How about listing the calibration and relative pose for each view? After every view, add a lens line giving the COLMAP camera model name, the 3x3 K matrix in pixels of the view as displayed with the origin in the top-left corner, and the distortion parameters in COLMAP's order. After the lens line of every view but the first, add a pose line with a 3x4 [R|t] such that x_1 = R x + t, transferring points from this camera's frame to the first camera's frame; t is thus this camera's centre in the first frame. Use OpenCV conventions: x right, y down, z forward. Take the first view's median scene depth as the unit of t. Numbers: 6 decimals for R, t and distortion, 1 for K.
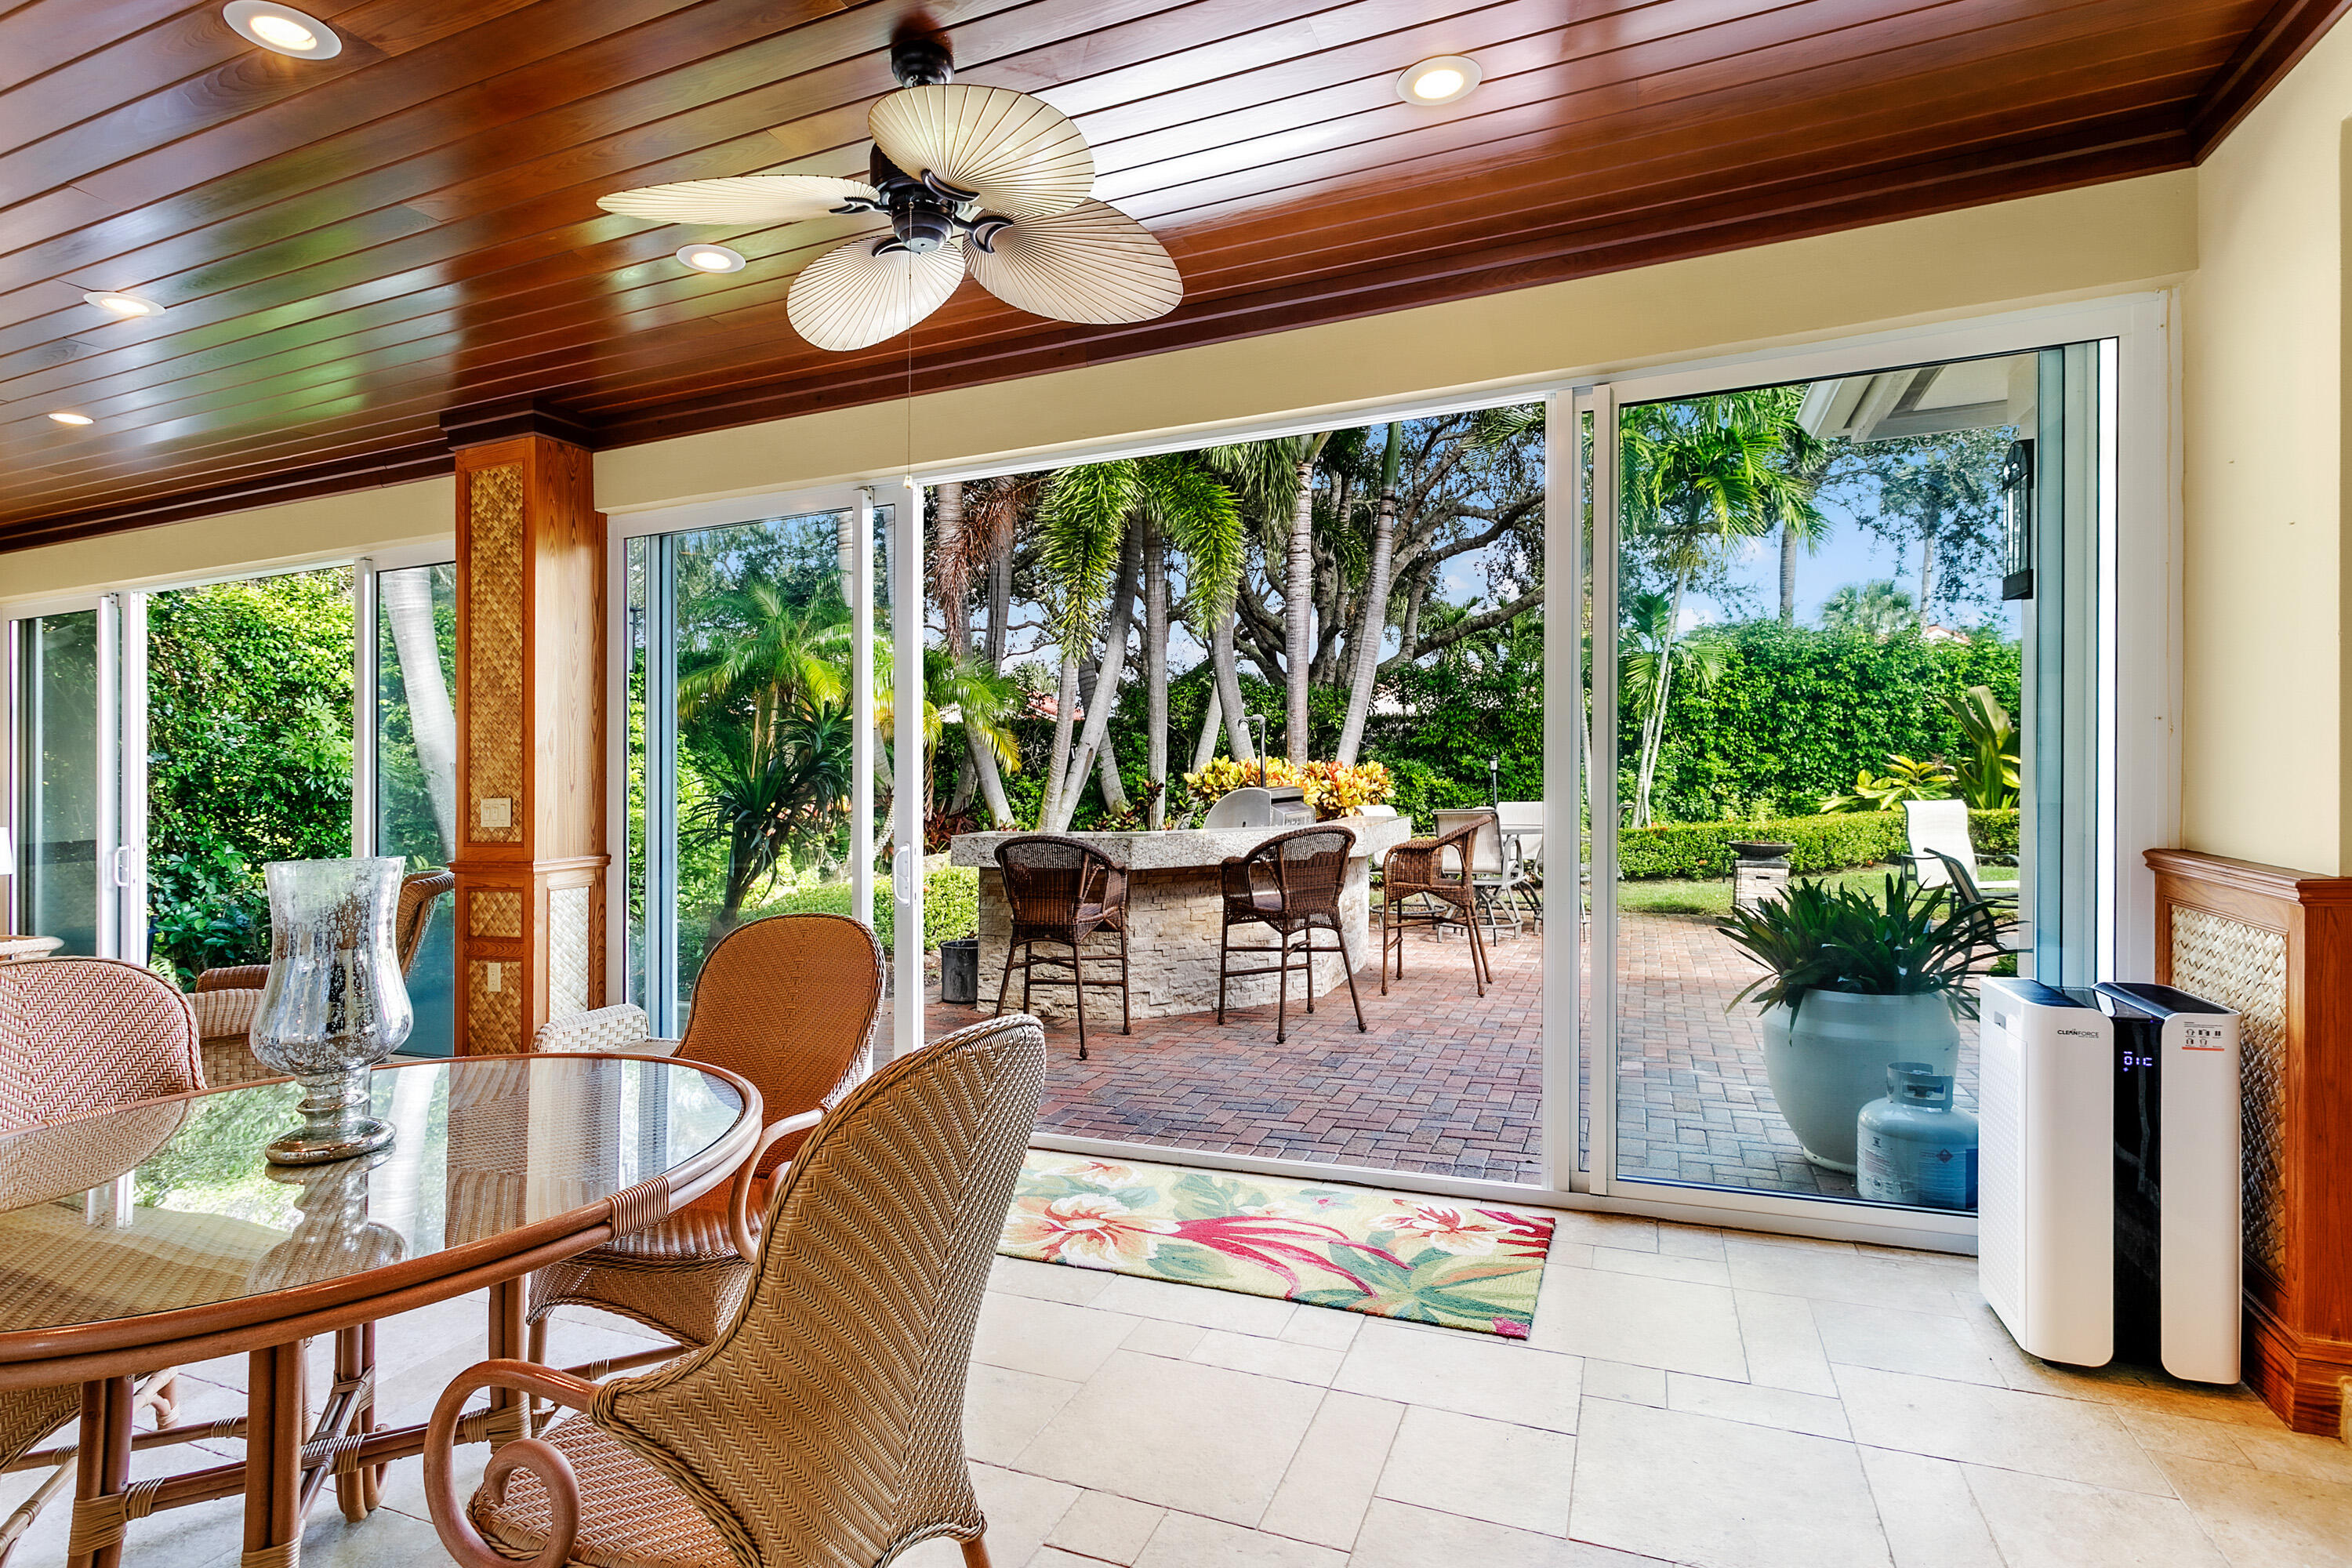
lens RADIAL K [[1142.2, 0, 1185.3], [0, 1142.2, 759.8], [0, 0, 1]] dist [0.001630, 0.000146]
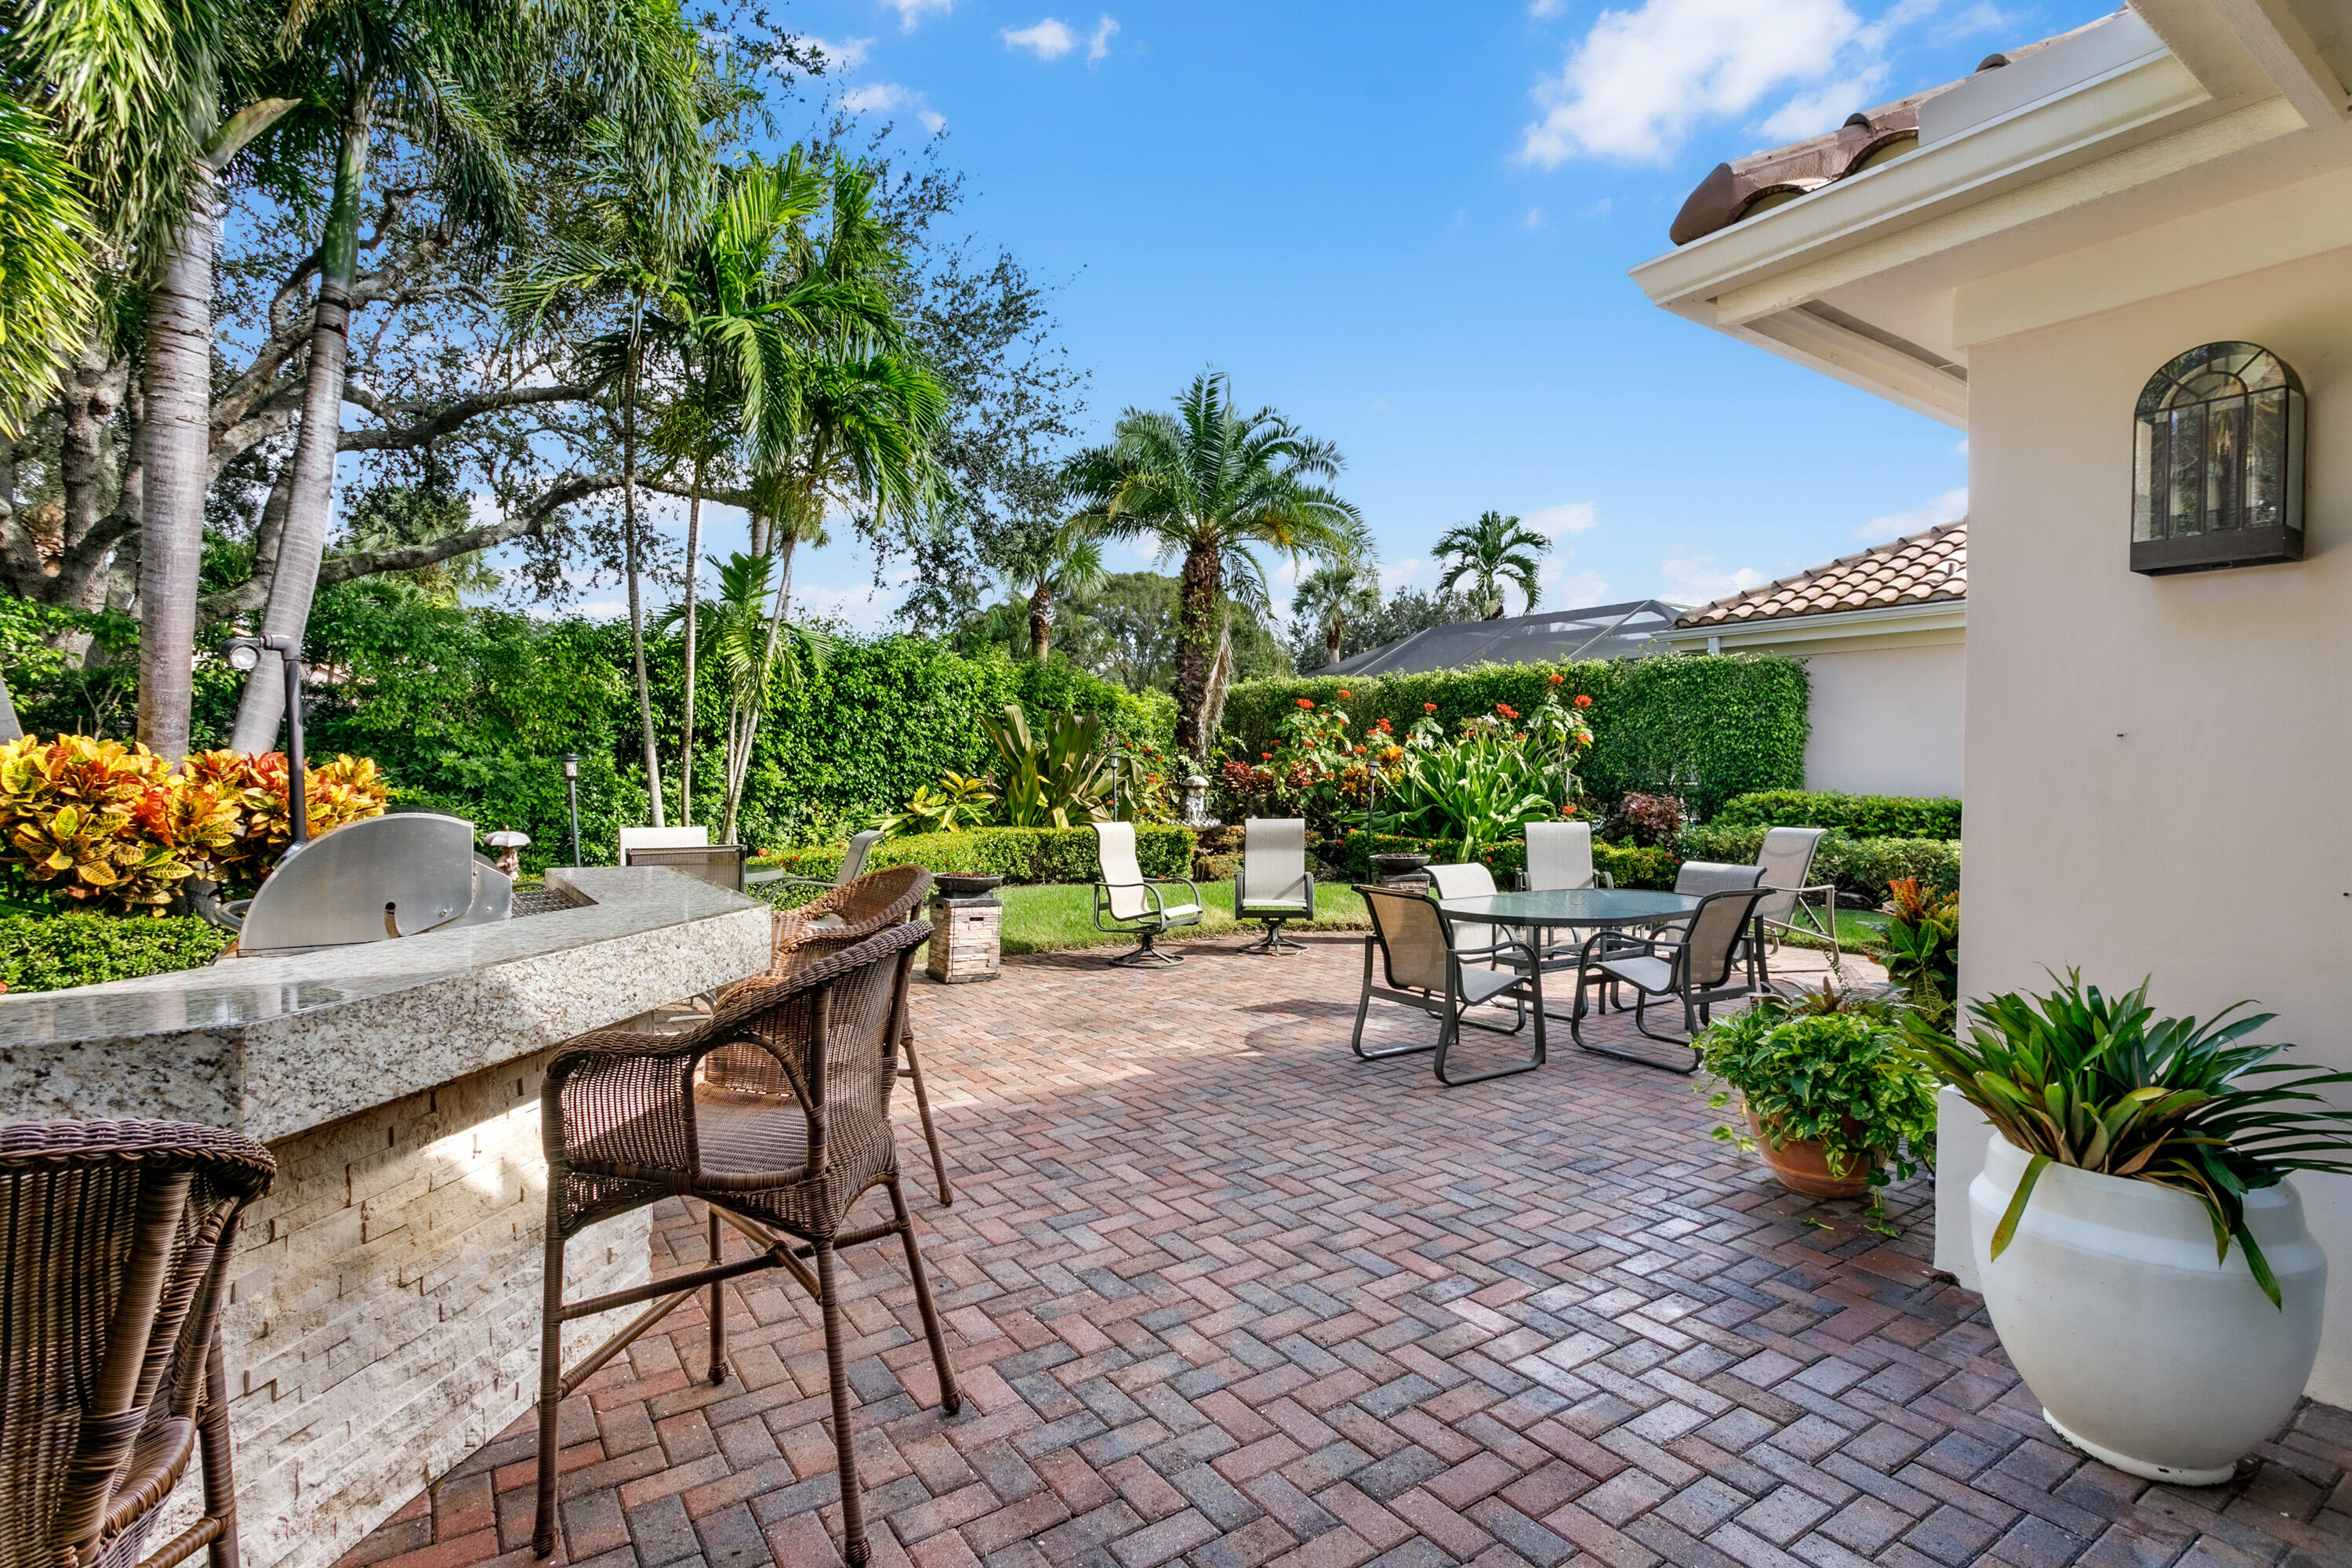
lens RADIAL K [[1146.5, 0, 1176.0], [0, 1146.5, 784.0], [0, 0, 1]] dist [-0.000255, -0.000078]
pose [[0.557735, 0.019837, 0.829782, -0.063009], [-0.032531, 0.999469, -0.002028, 0.002894], [-0.829381, -0.025862, 0.558084, 0.295043]]
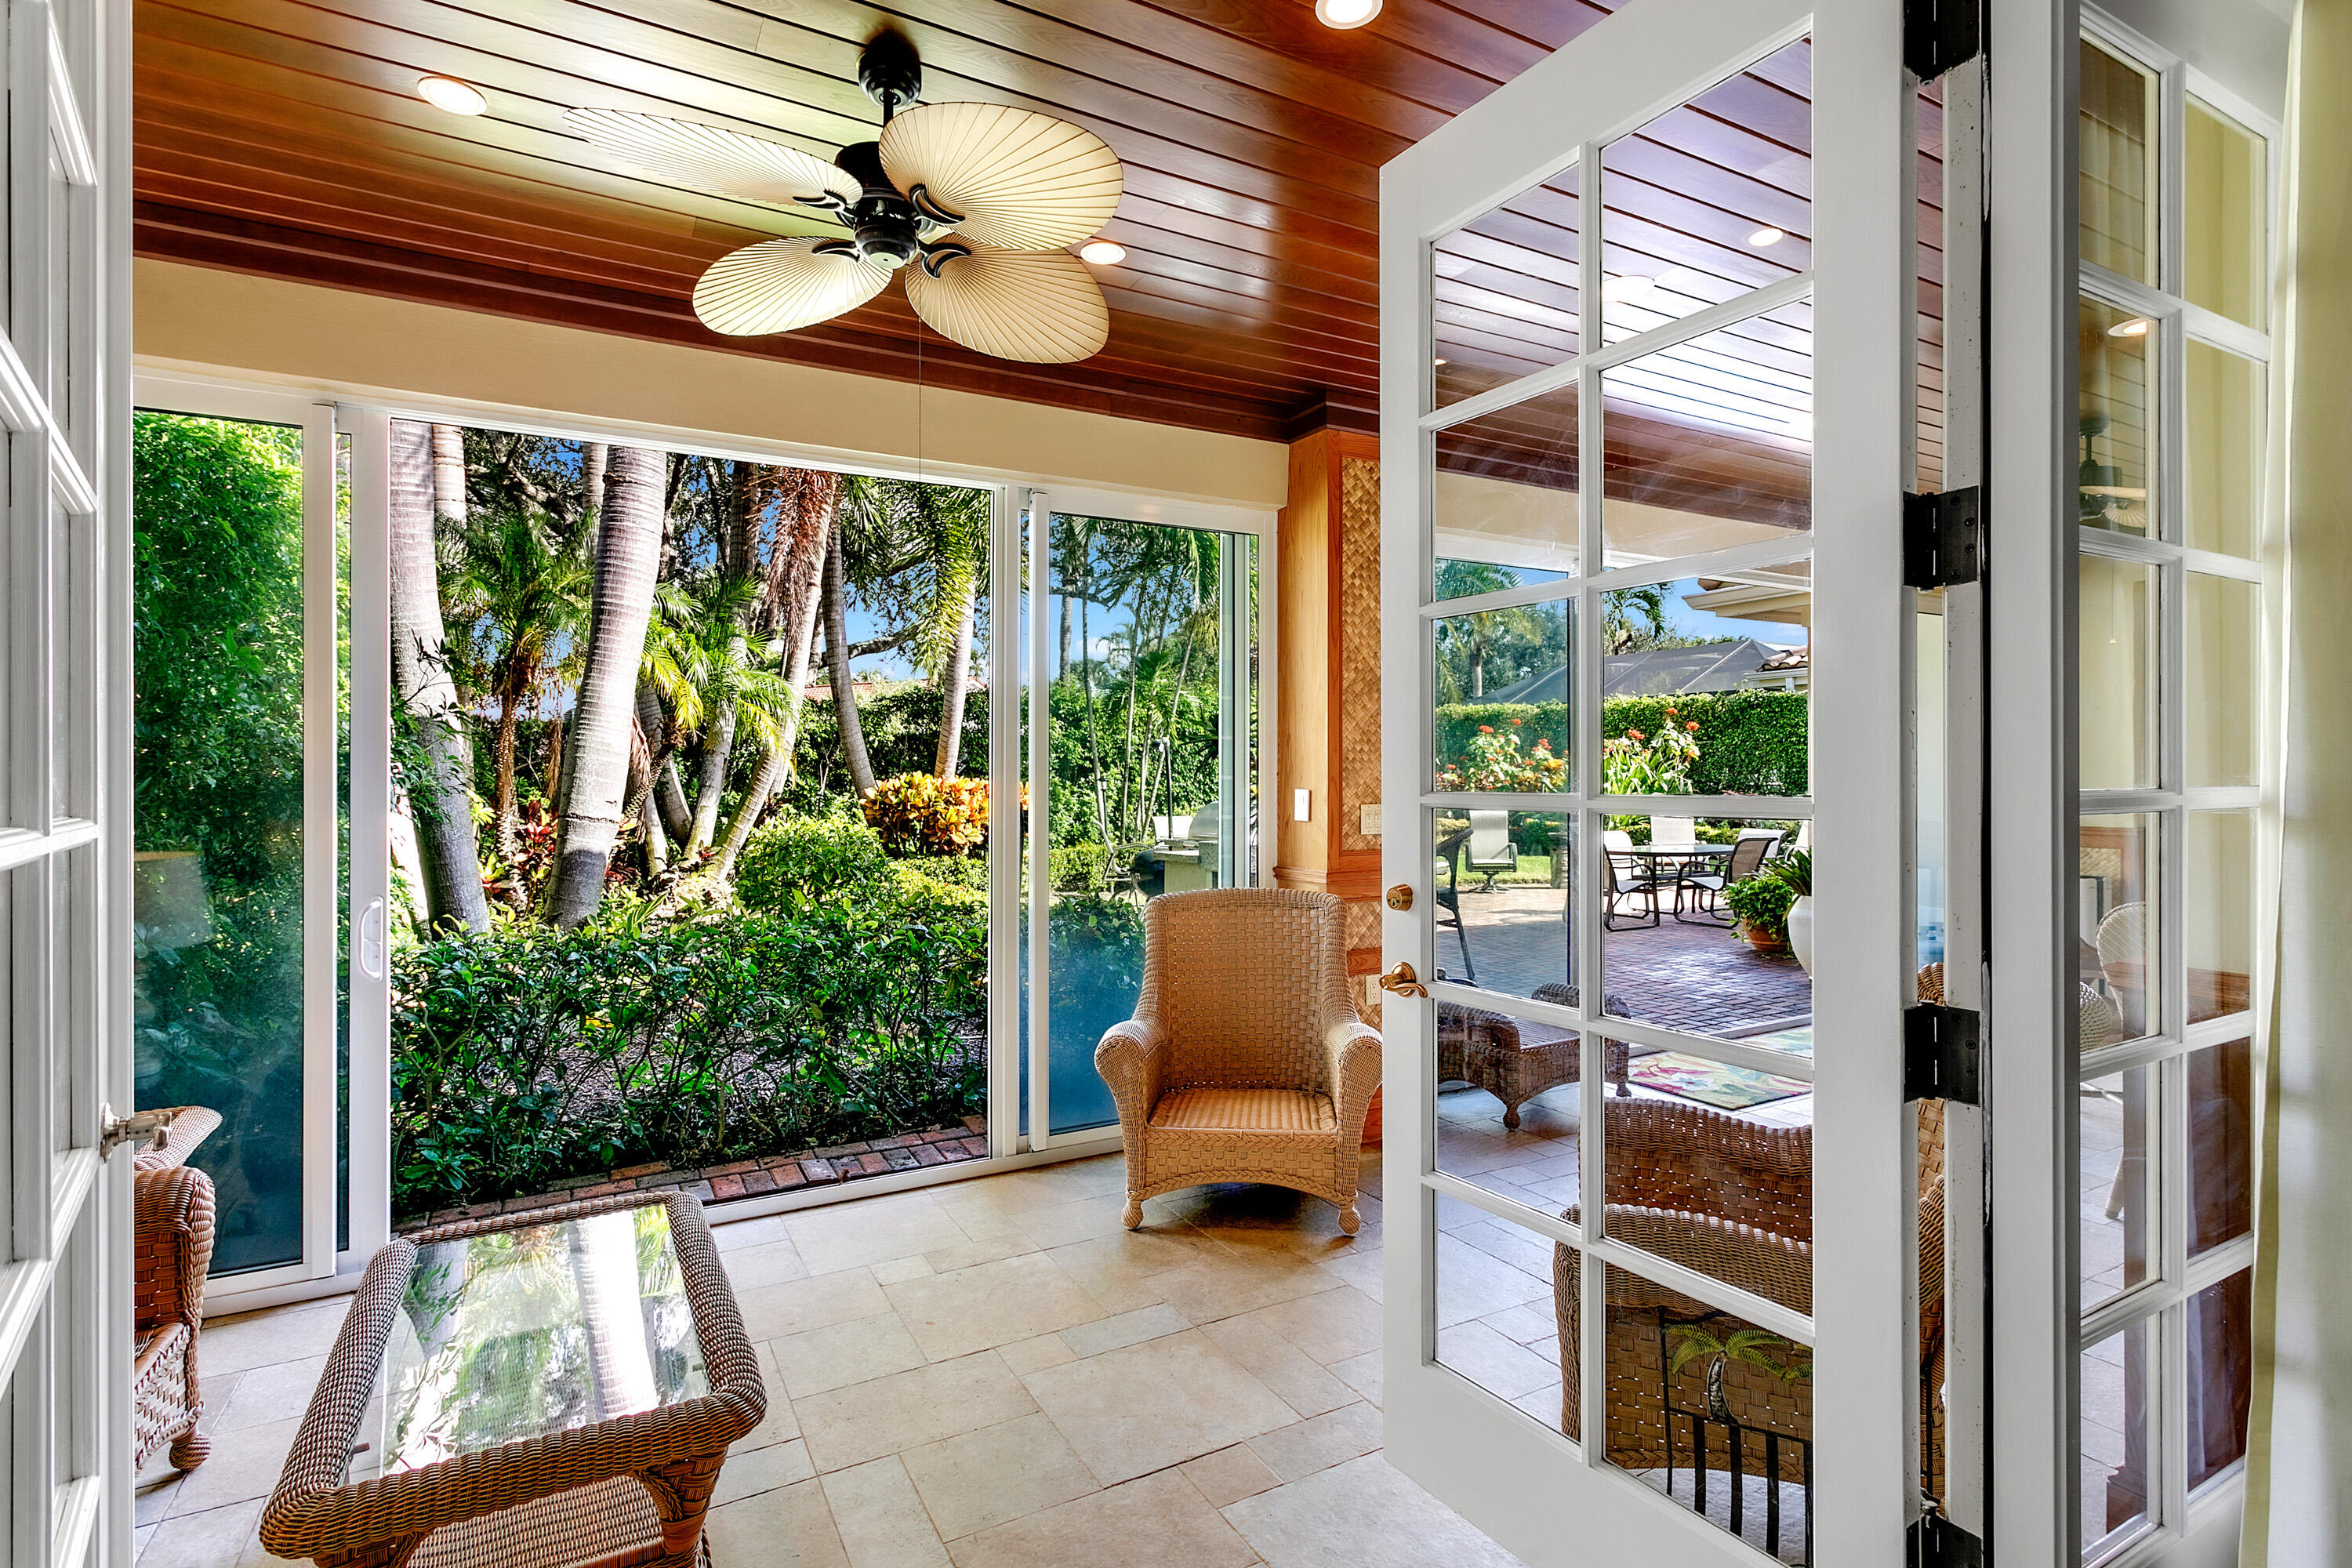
lens RADIAL K [[1142.2, 0, 1185.3], [0, 1142.2, 759.8], [0, 0, 1]] dist [0.001630, 0.000146]
pose [[0.635987, 0.031133, 0.771071, -0.487049], [-0.017878, 0.999512, -0.025610, 0.005507], [-0.771493, 0.002503, 0.636233, 0.156709]]
